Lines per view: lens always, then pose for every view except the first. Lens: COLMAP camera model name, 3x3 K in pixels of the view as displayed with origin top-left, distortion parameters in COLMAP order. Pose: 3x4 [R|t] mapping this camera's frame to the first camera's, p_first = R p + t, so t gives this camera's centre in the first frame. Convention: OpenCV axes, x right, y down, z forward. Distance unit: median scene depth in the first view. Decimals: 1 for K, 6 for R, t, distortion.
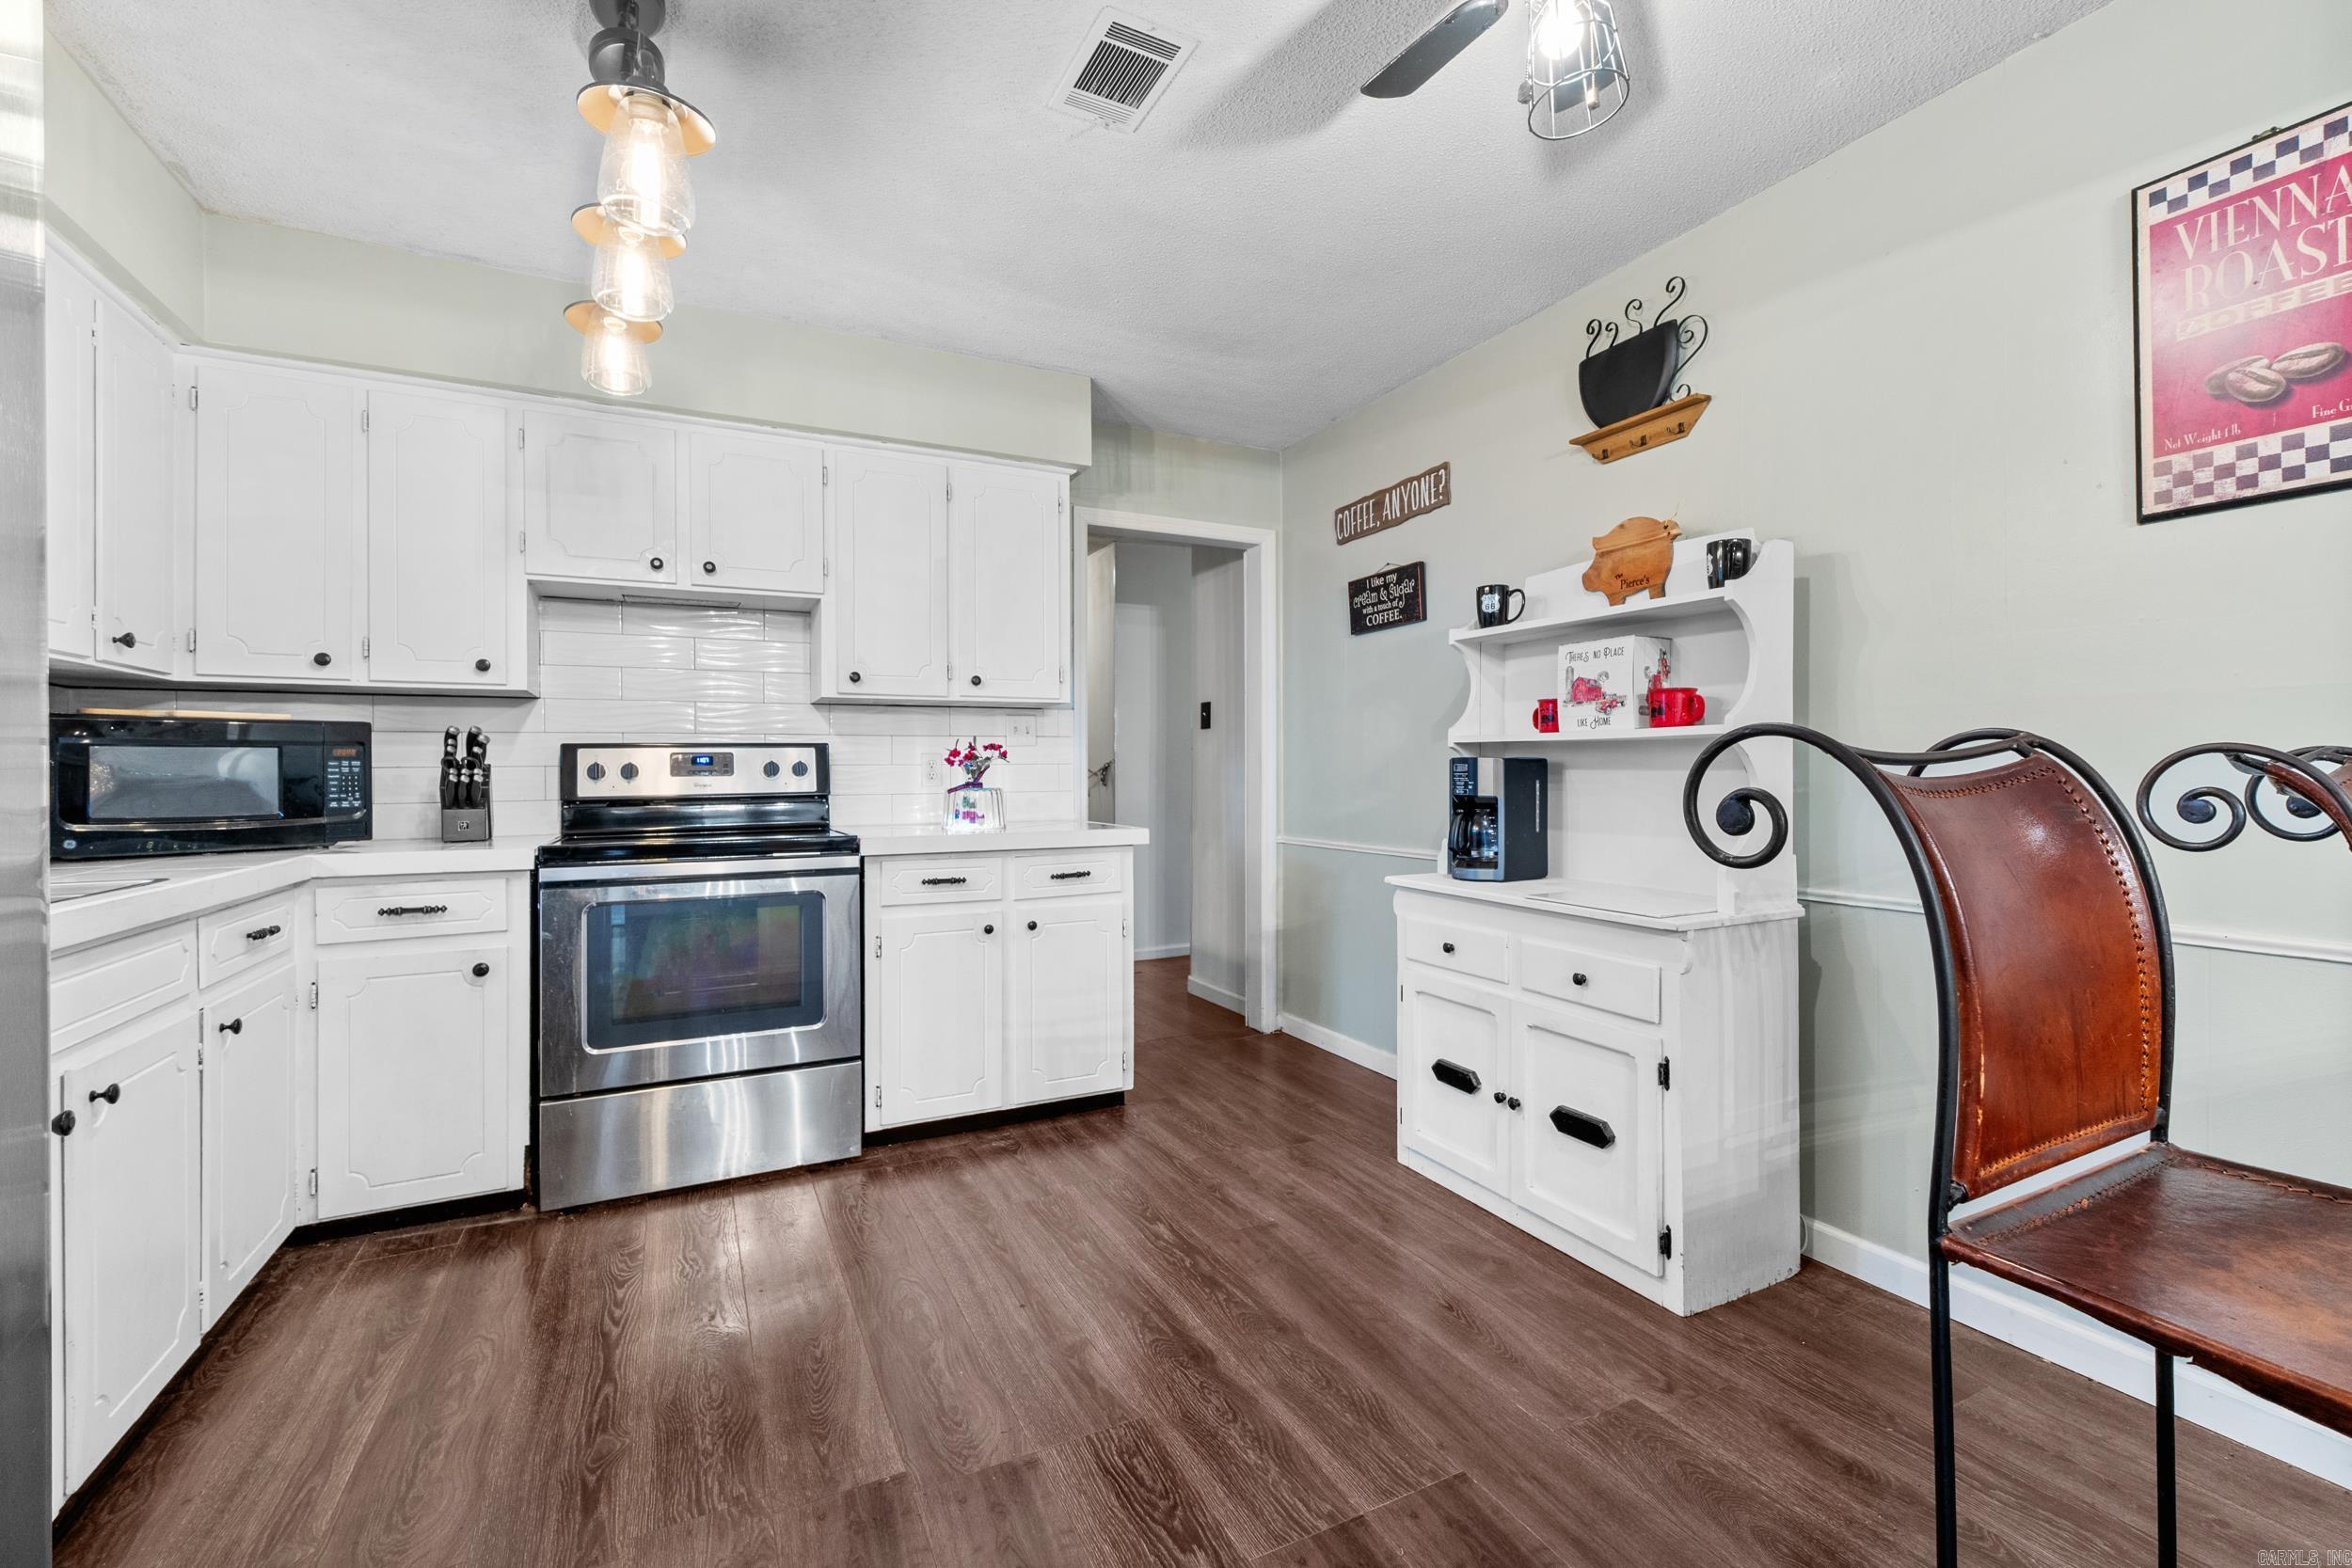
lens RADIAL K [[993.8, 0, 1179.7], [0, 993.8, 771.4], [0, 0, 1]] dist [0.001386, 0.000221]
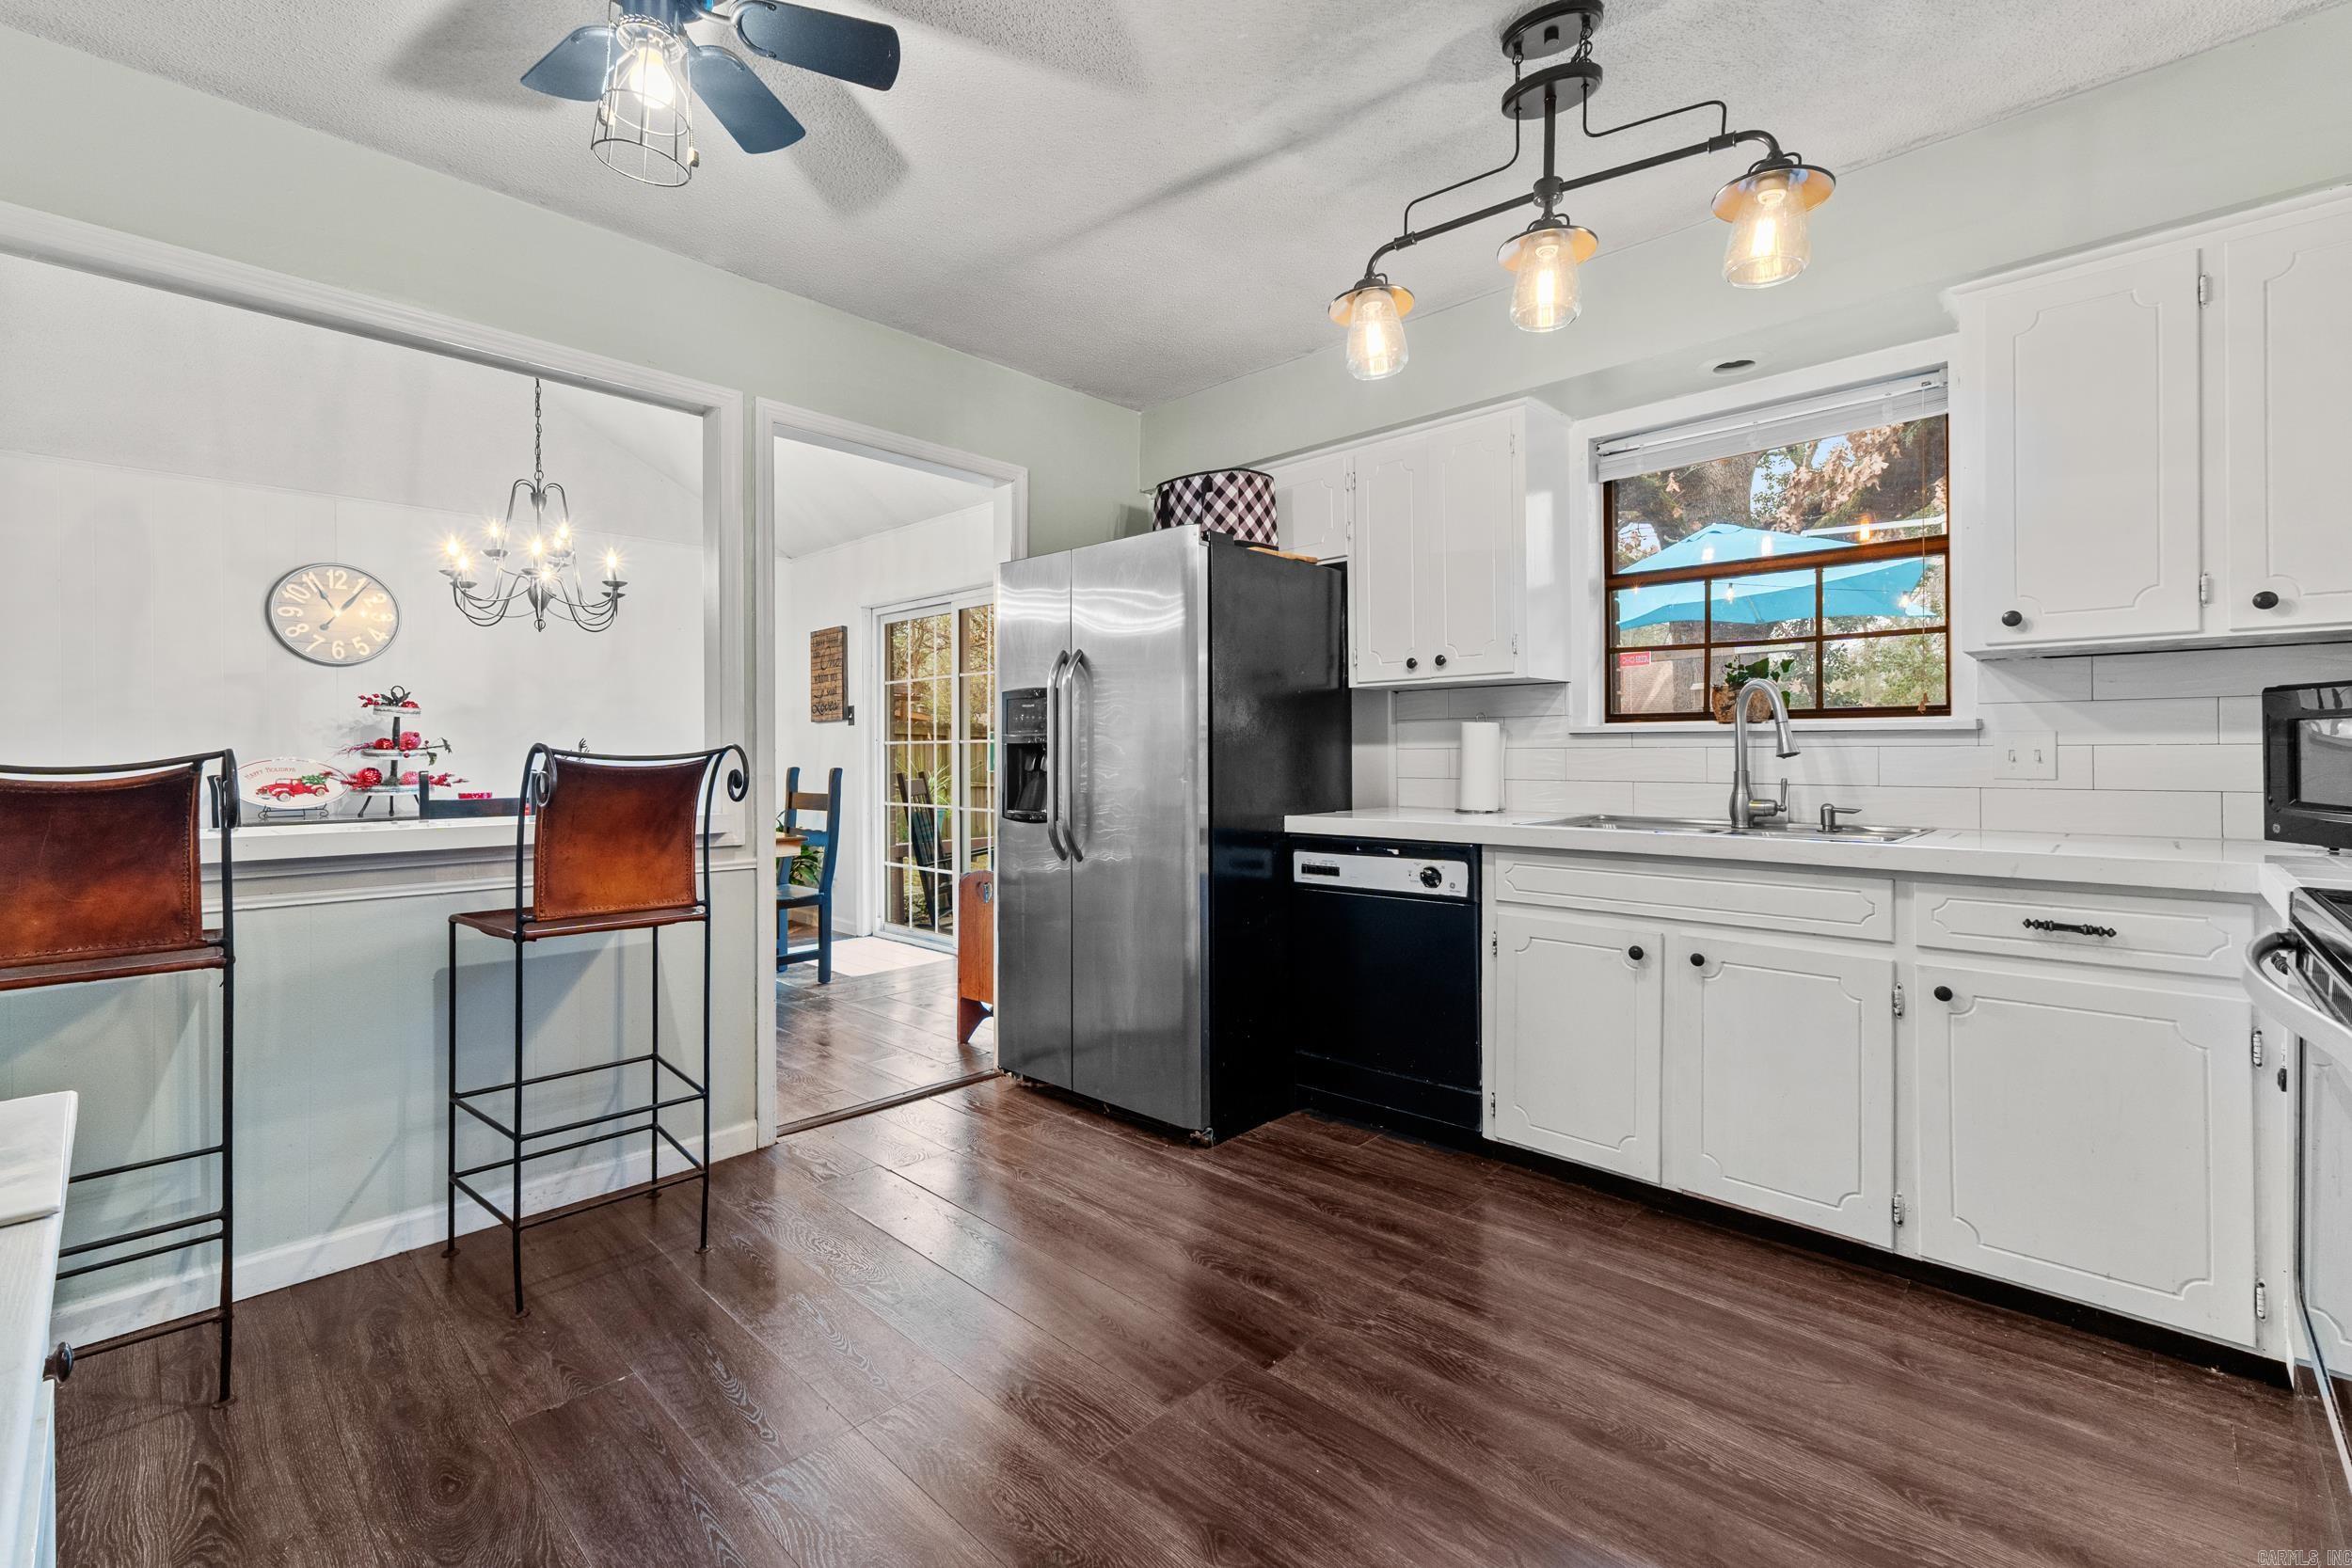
lens RADIAL K [[998.6, 0, 1189.2], [0, 998.6, 754.5], [0, 0, 1]] dist [0.000803, 0.000056]
pose [[-0.939748, 0.011032, -0.341689, 0.102525], [0.009642, 0.999937, 0.005766, -0.007203], [0.341731, 0.002124, -0.939795, 1.080170]]
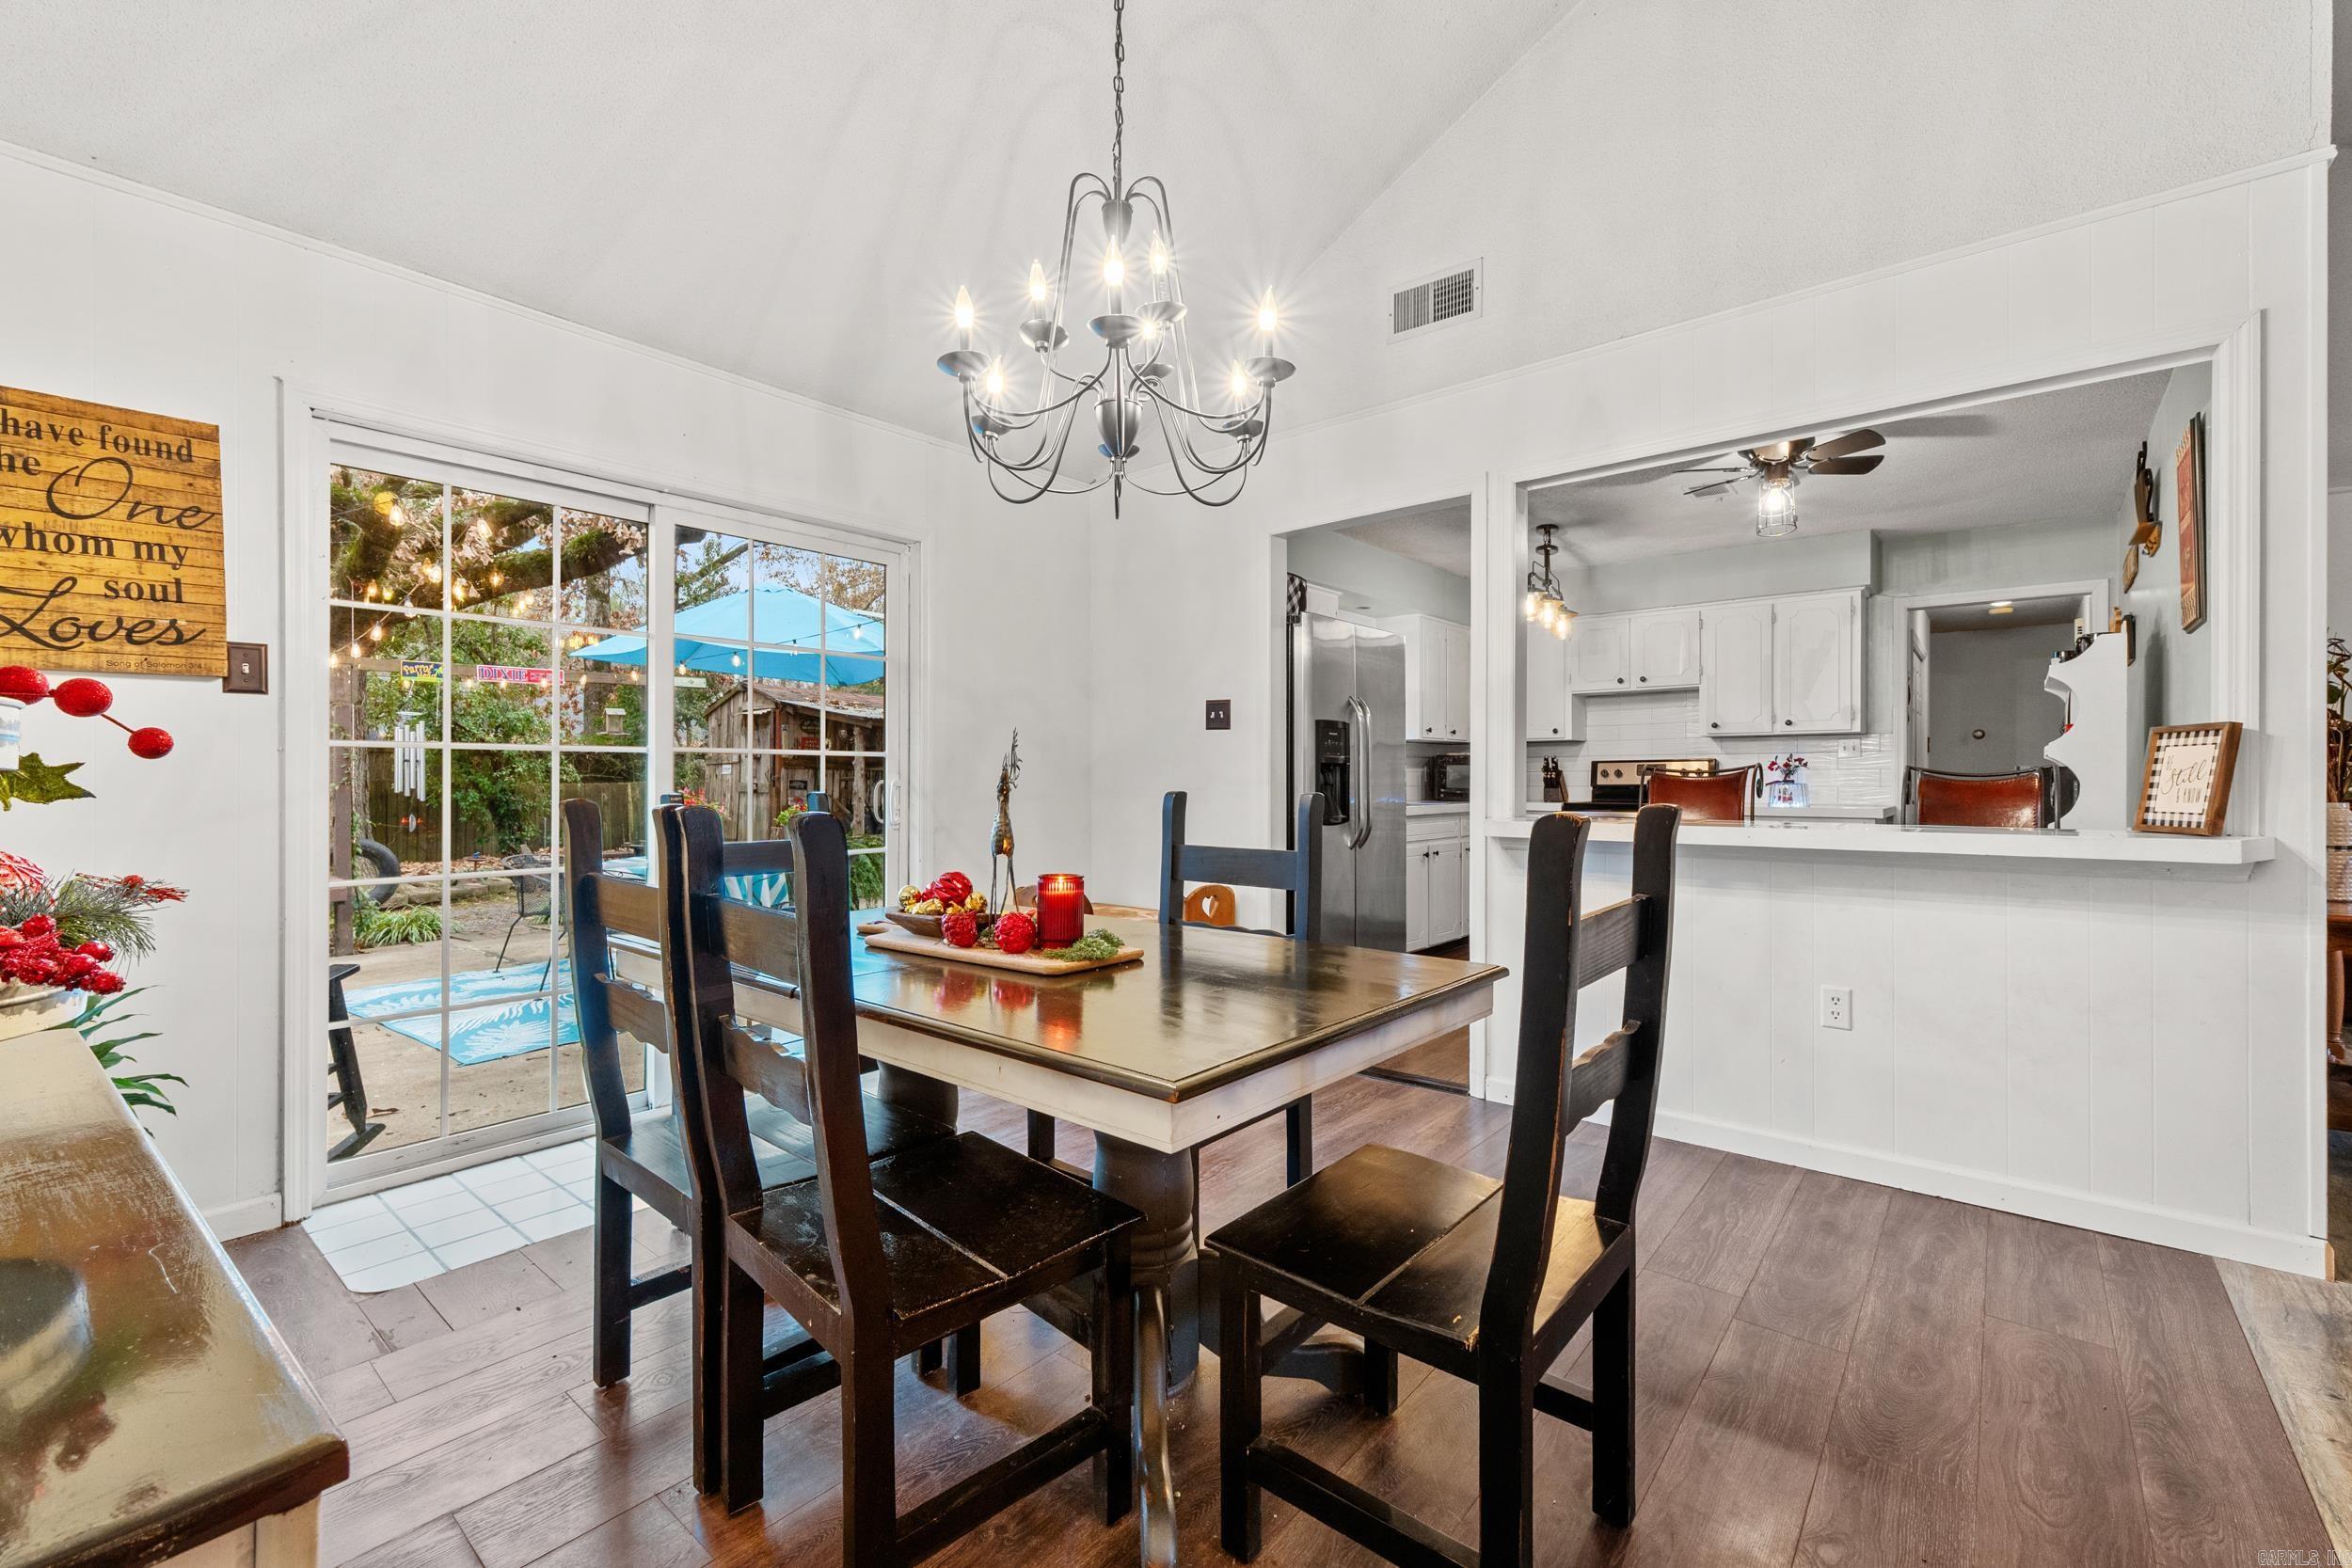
lens RADIAL K [[993.8, 0, 1179.7], [0, 993.8, 771.4], [0, 0, 1]] dist [0.001386, 0.000221]
pose [[0.398093, 0.000046, -0.917345, 1.079949], [-0.000354, 1.000000, -0.000104, -0.004193], [0.917345, 0.000366, 0.398093, -0.762708]]
